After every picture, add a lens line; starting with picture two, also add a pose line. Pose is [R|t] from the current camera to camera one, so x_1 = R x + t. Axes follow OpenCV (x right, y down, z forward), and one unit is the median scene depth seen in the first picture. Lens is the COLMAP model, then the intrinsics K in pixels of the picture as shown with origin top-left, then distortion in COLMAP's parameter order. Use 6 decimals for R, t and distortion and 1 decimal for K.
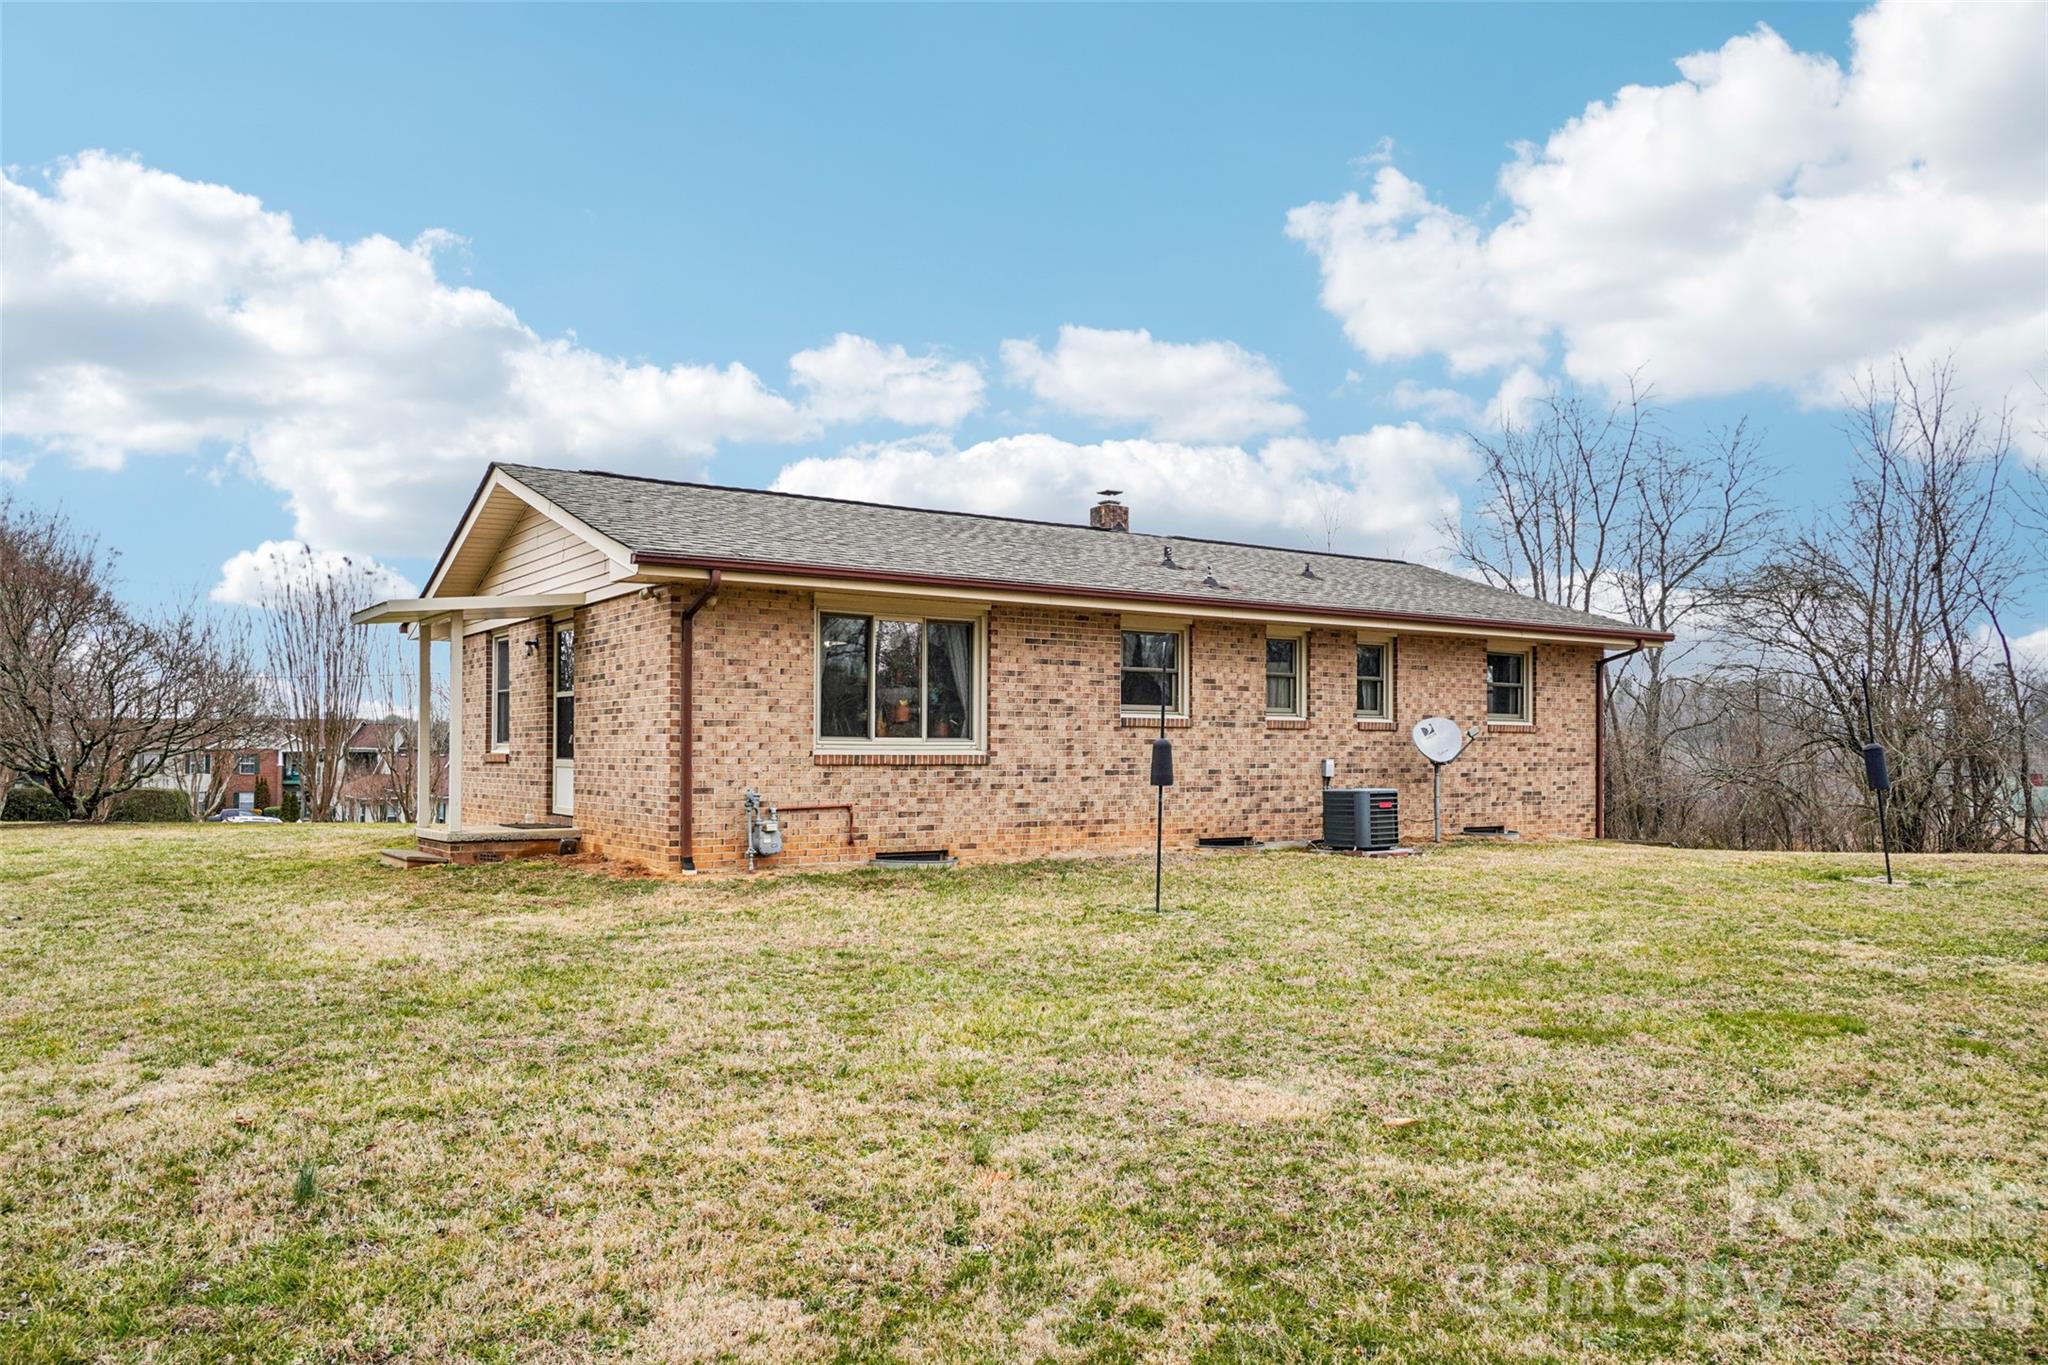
lens RADIAL K [[1426.4, 0, 1016.2], [0, 1426.4, 683.5], [0, 0, 1]] dist [0.012585, 0.003237]
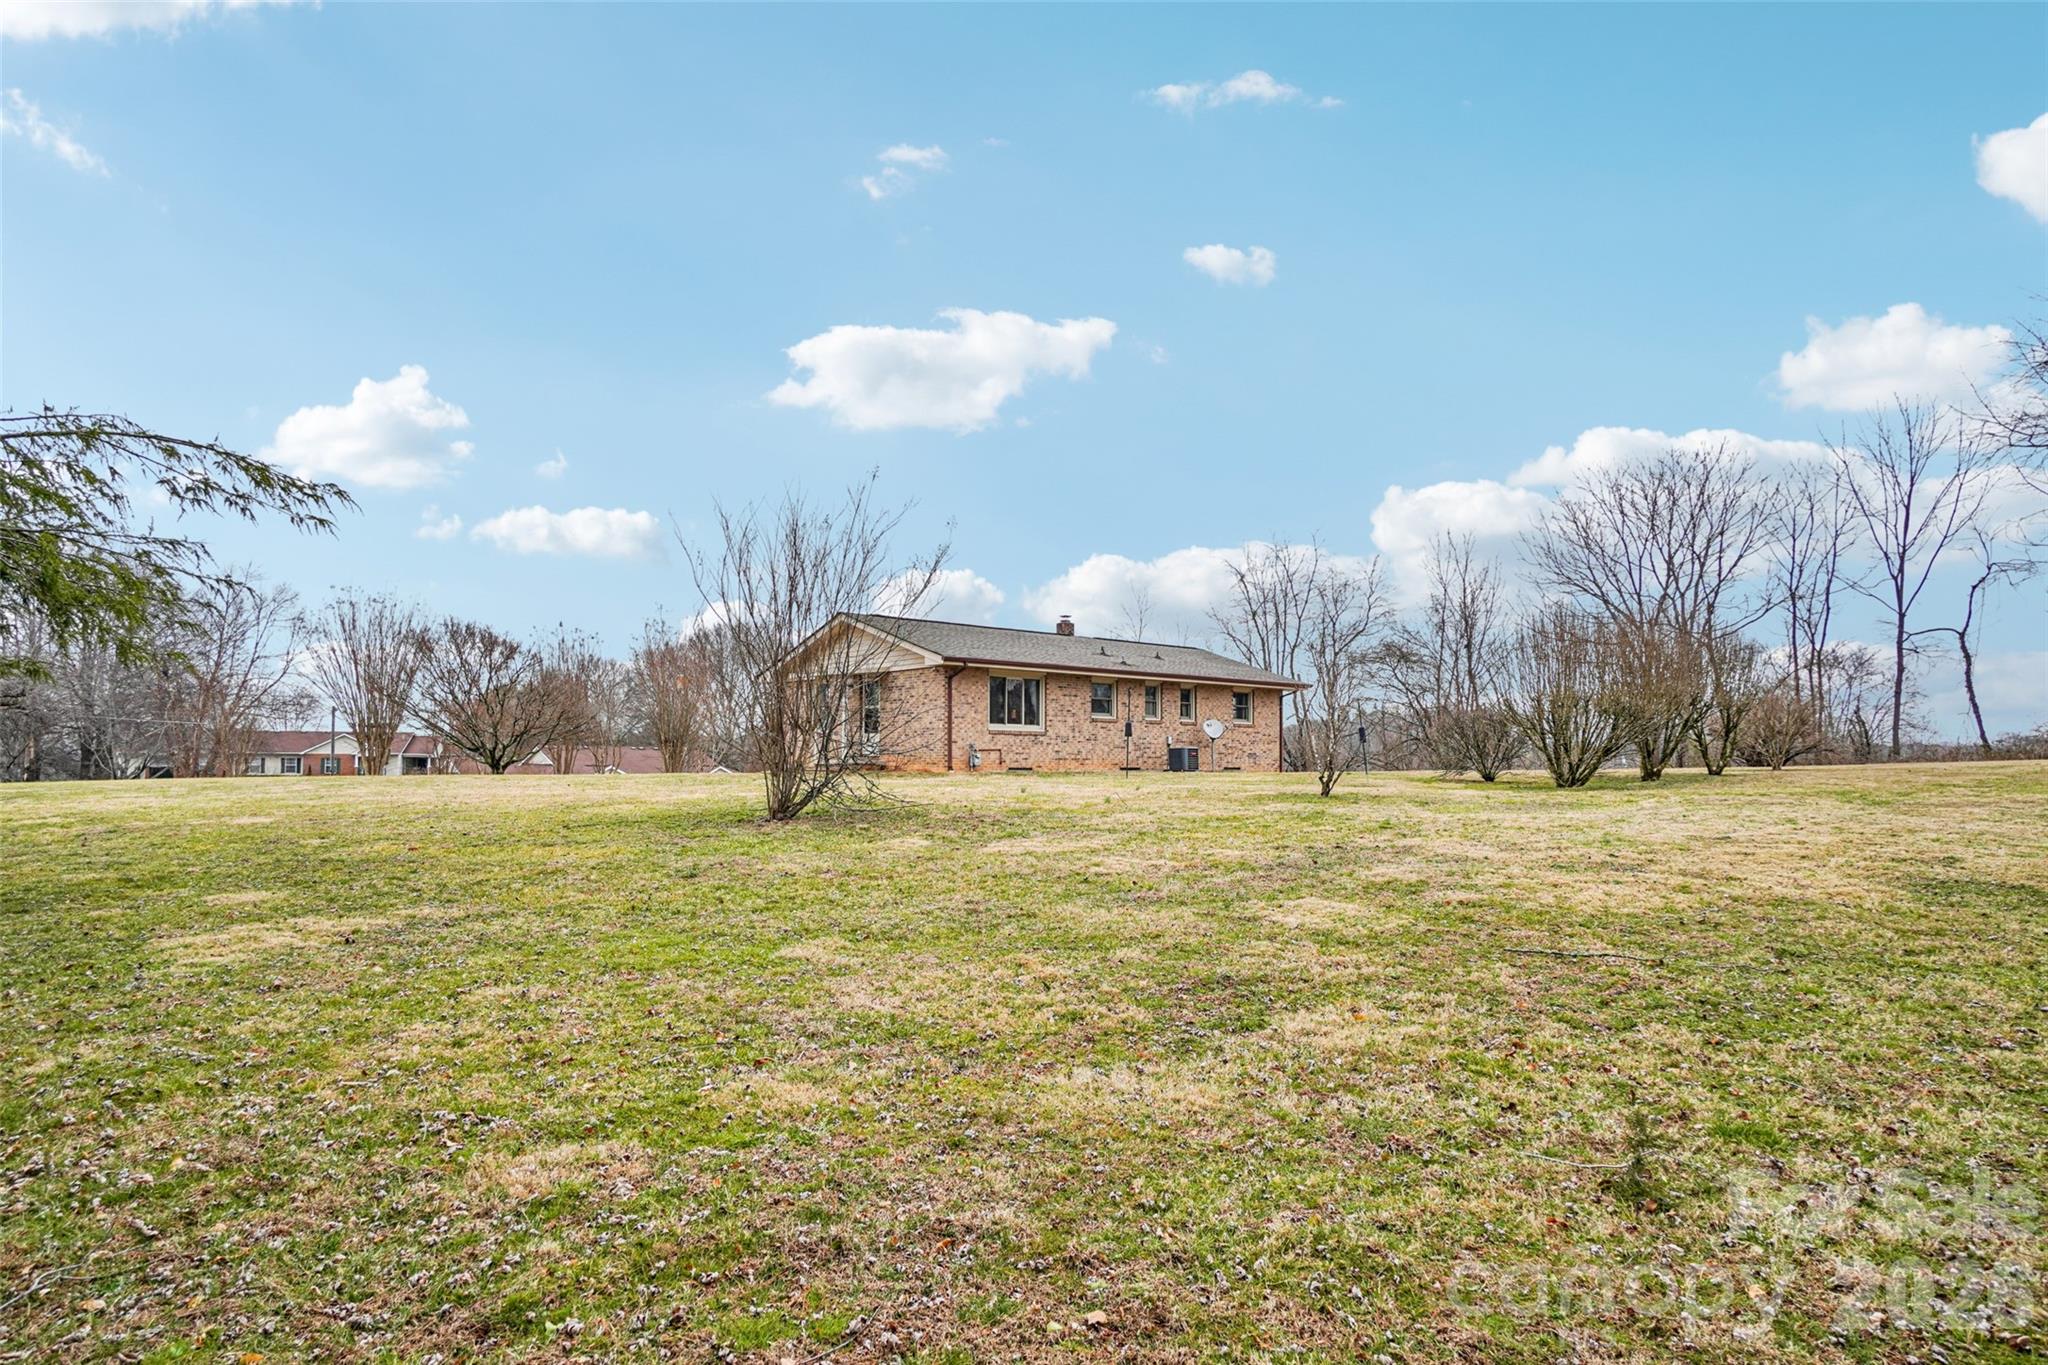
lens RADIAL K [[1109.8, 0, 1028.2], [0, 1109.8, 680.8], [0, 0, 1]] dist [-0.003235, 0.000708]
pose [[0.991473, 0.007704, 0.130085, -0.267722], [-0.004355, 0.999652, -0.026009, 0.009262], [-0.130240, 0.025221, 0.991162, -0.845927]]
